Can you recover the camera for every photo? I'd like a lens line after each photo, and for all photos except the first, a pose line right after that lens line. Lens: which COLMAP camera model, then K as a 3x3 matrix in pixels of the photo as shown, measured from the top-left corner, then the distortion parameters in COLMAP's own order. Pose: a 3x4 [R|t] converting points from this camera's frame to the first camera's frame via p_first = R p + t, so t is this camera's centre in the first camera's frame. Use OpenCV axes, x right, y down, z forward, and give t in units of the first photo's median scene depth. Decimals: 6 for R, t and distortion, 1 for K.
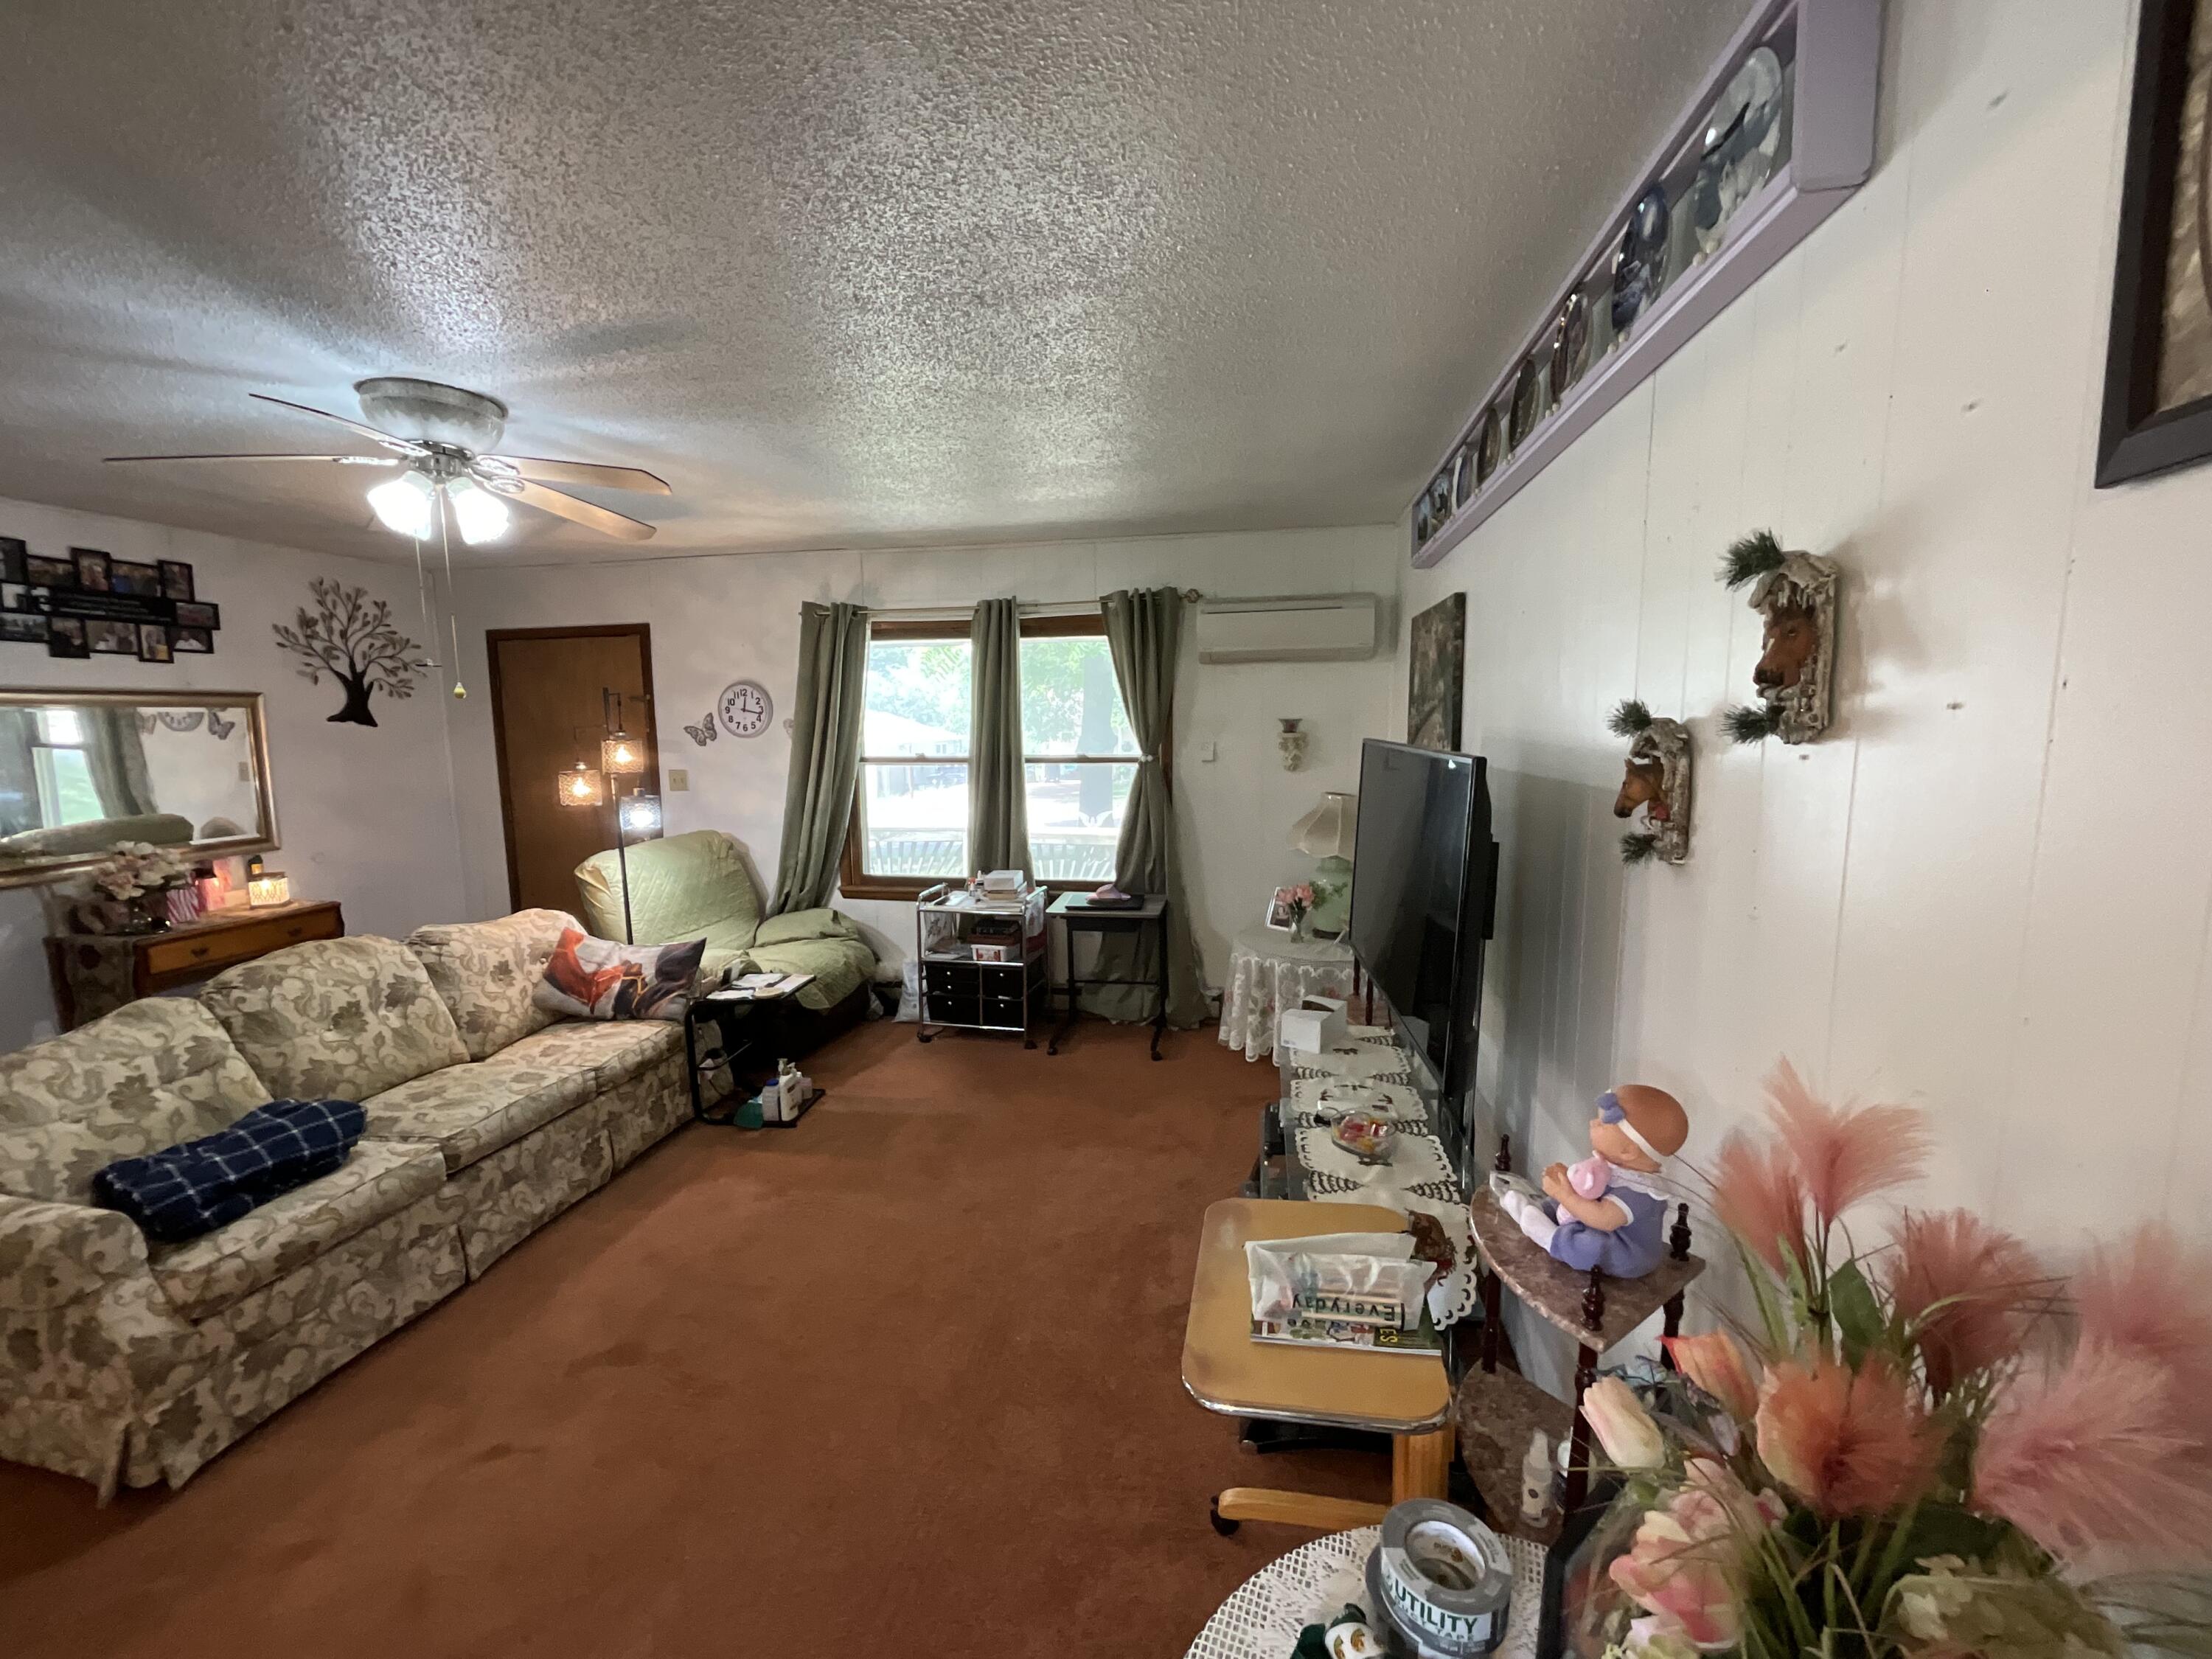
lens RADIAL K [[899.8, 0, 1106.0], [0, 899.8, 829.5], [0, 0, 1]] dist [0.001227, 0.000004]
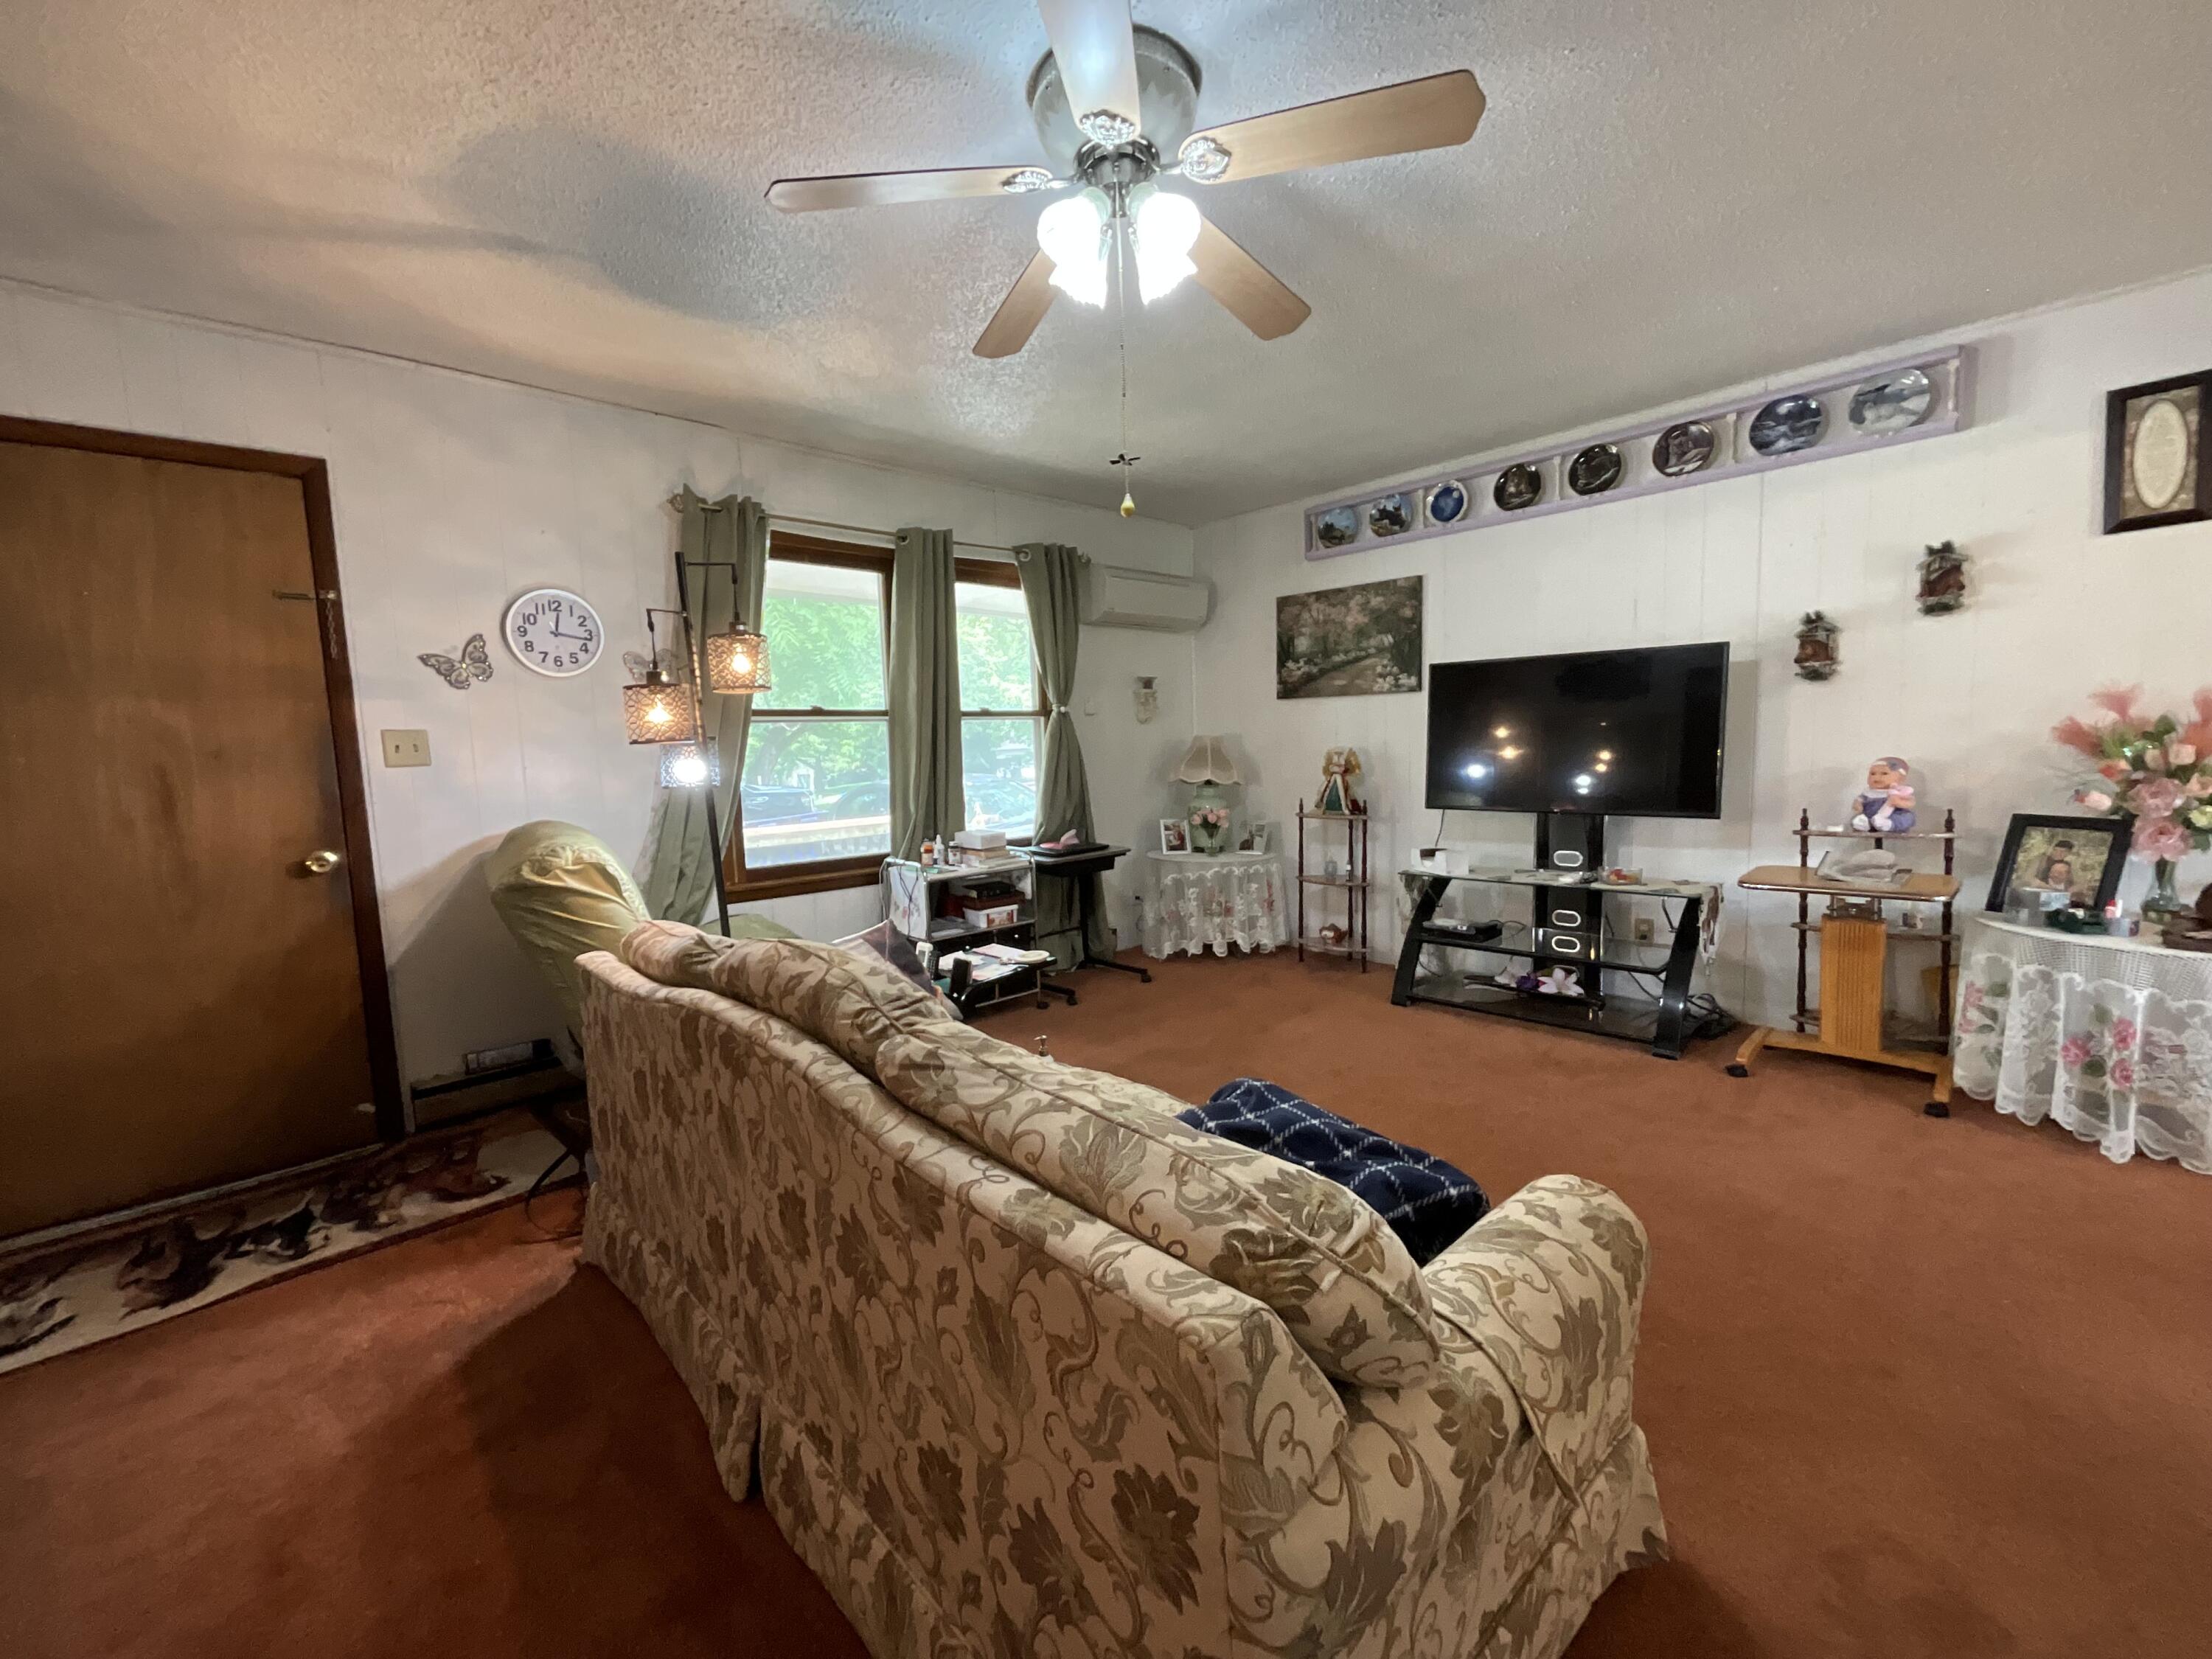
lens RADIAL K [[899.8, 0, 1106.0], [0, 899.8, 829.5], [0, 0, 1]] dist [0.001227, 0.000004]
pose [[0.589160, -0.083387, 0.803702, -0.758711], [0.125905, 0.991985, 0.010627, 0.051938], [-0.798147, 0.094930, 0.594937, 0.349322]]
